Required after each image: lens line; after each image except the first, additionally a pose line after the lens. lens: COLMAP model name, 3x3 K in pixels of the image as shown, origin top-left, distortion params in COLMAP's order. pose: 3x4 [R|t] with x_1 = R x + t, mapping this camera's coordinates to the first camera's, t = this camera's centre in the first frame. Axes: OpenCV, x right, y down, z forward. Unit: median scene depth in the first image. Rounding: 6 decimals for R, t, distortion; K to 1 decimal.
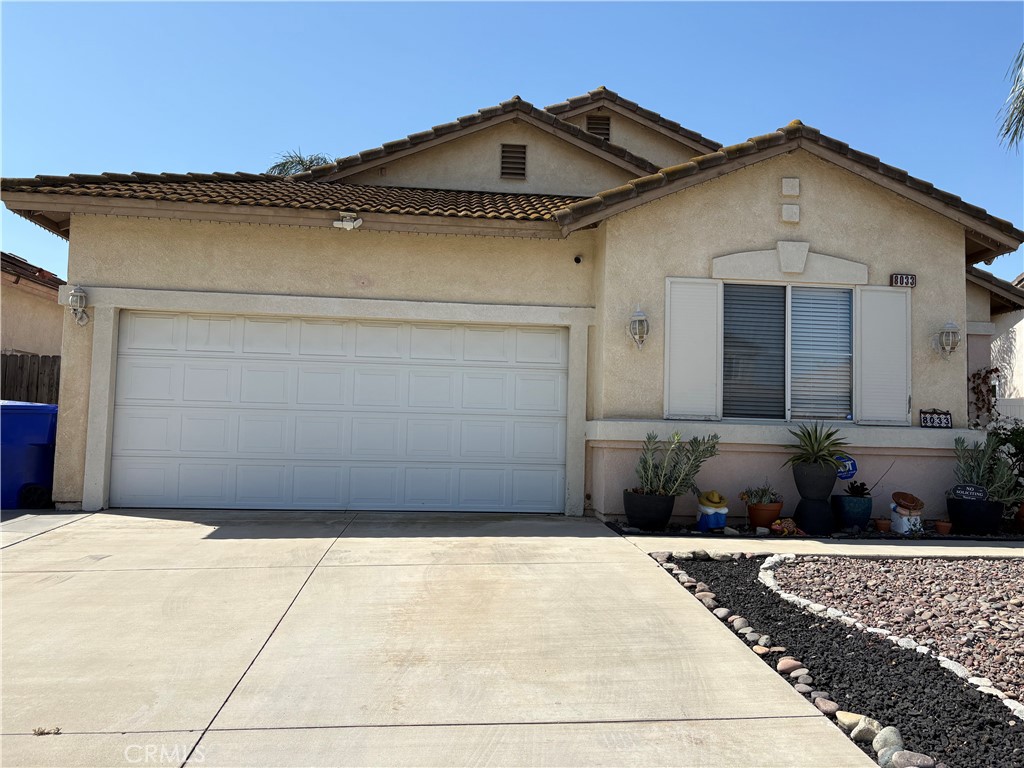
lens RADIAL K [[781.0, 0, 517.7], [0, 781.0, 380.4], [0, 0, 1]] dist [0.036477, -0.018375]
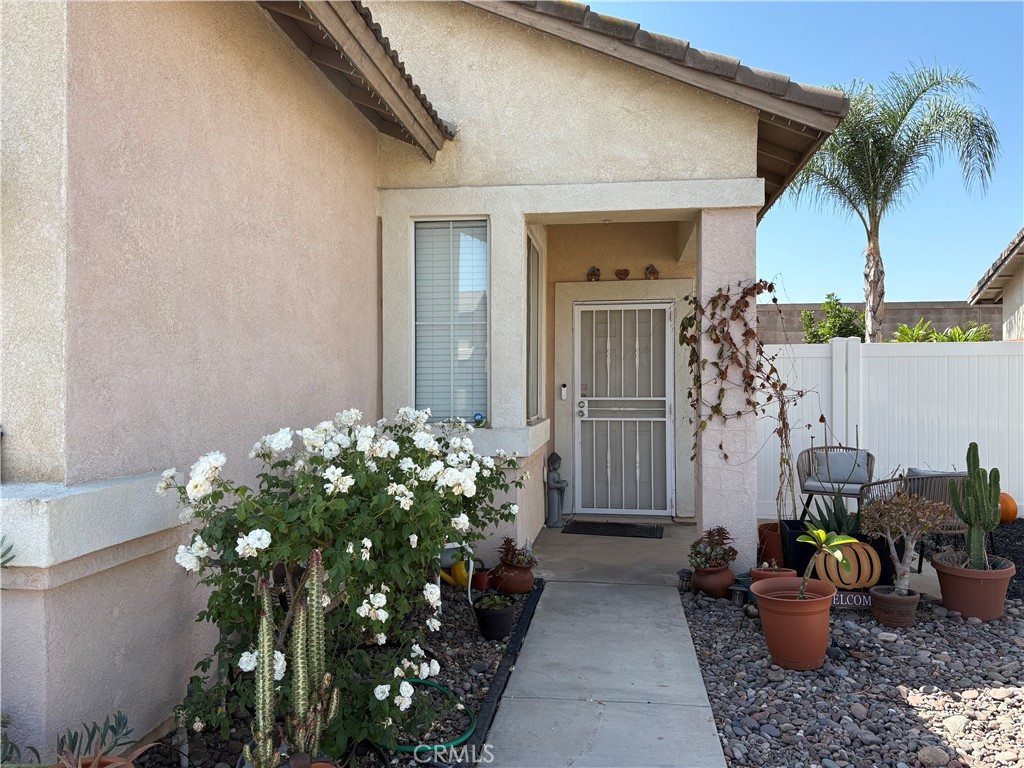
lens RADIAL K [[781.0, 0, 518.9], [0, 781.0, 387.3], [0, 0, 1]] dist [0.036477, -0.018375]
pose [[0.973370, -0.027631, -0.227570, 0.812521], [0.042351, 0.997296, 0.060058, 0.015867], [0.225295, -0.068097, 0.971908, 0.770841]]
